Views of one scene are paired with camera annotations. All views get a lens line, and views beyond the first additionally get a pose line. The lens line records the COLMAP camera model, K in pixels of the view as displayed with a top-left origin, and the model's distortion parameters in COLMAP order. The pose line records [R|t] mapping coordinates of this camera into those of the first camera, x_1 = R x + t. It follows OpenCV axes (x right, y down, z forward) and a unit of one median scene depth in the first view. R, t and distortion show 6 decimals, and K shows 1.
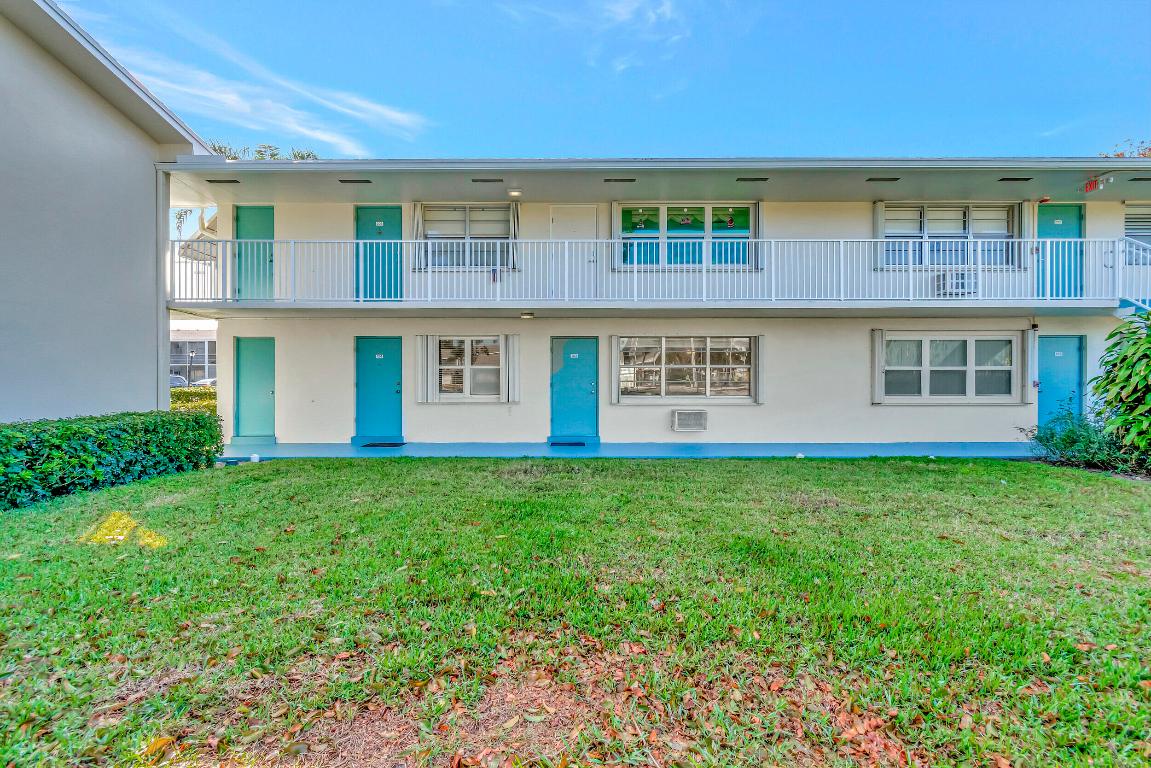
lens RADIAL K [[492.9, 0, 575.5], [0, 492.9, 384.0], [0, 0, 1]] dist [0.000172, -0.000105]
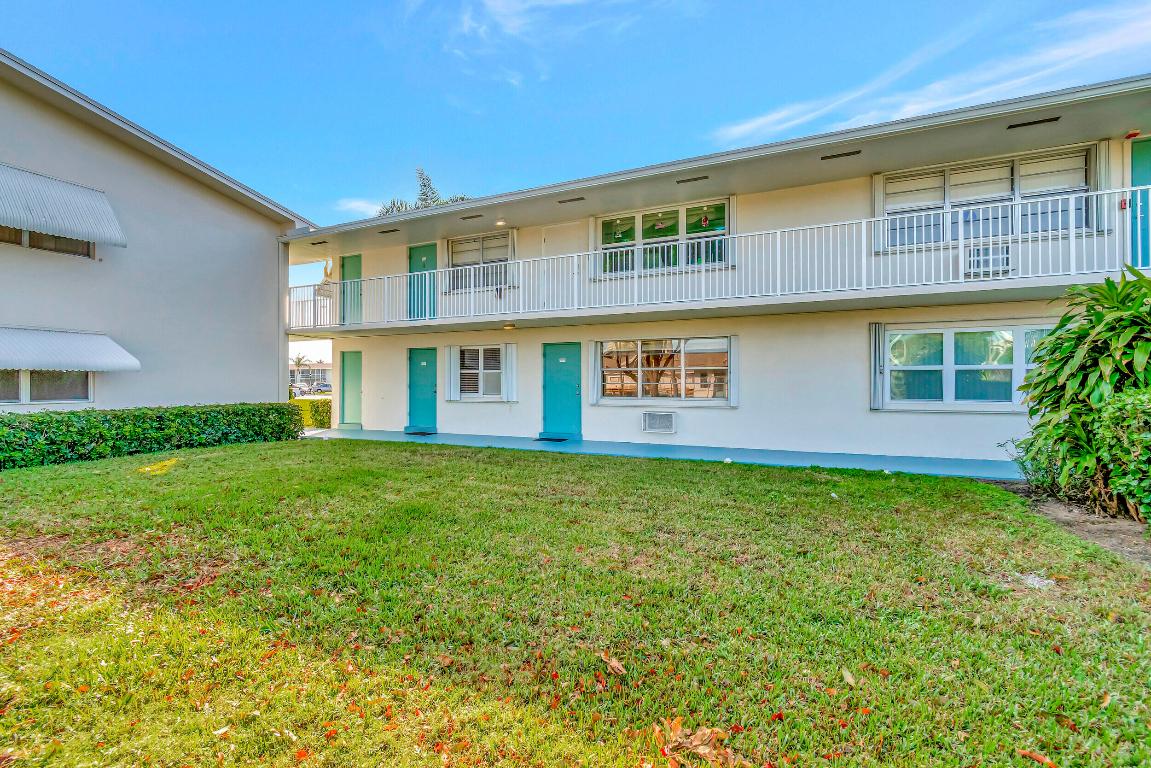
lens RADIAL K [[499.8, 0, 575.5], [0, 499.8, 384.0], [0, 0, 1]] dist [-0.000378, 0.000265]
pose [[0.911664, 0.000871, -0.410936, 0.490174], [-0.003027, 0.999985, -0.004596, 0.001145], [0.410926, 0.005434, 0.911653, -0.009417]]
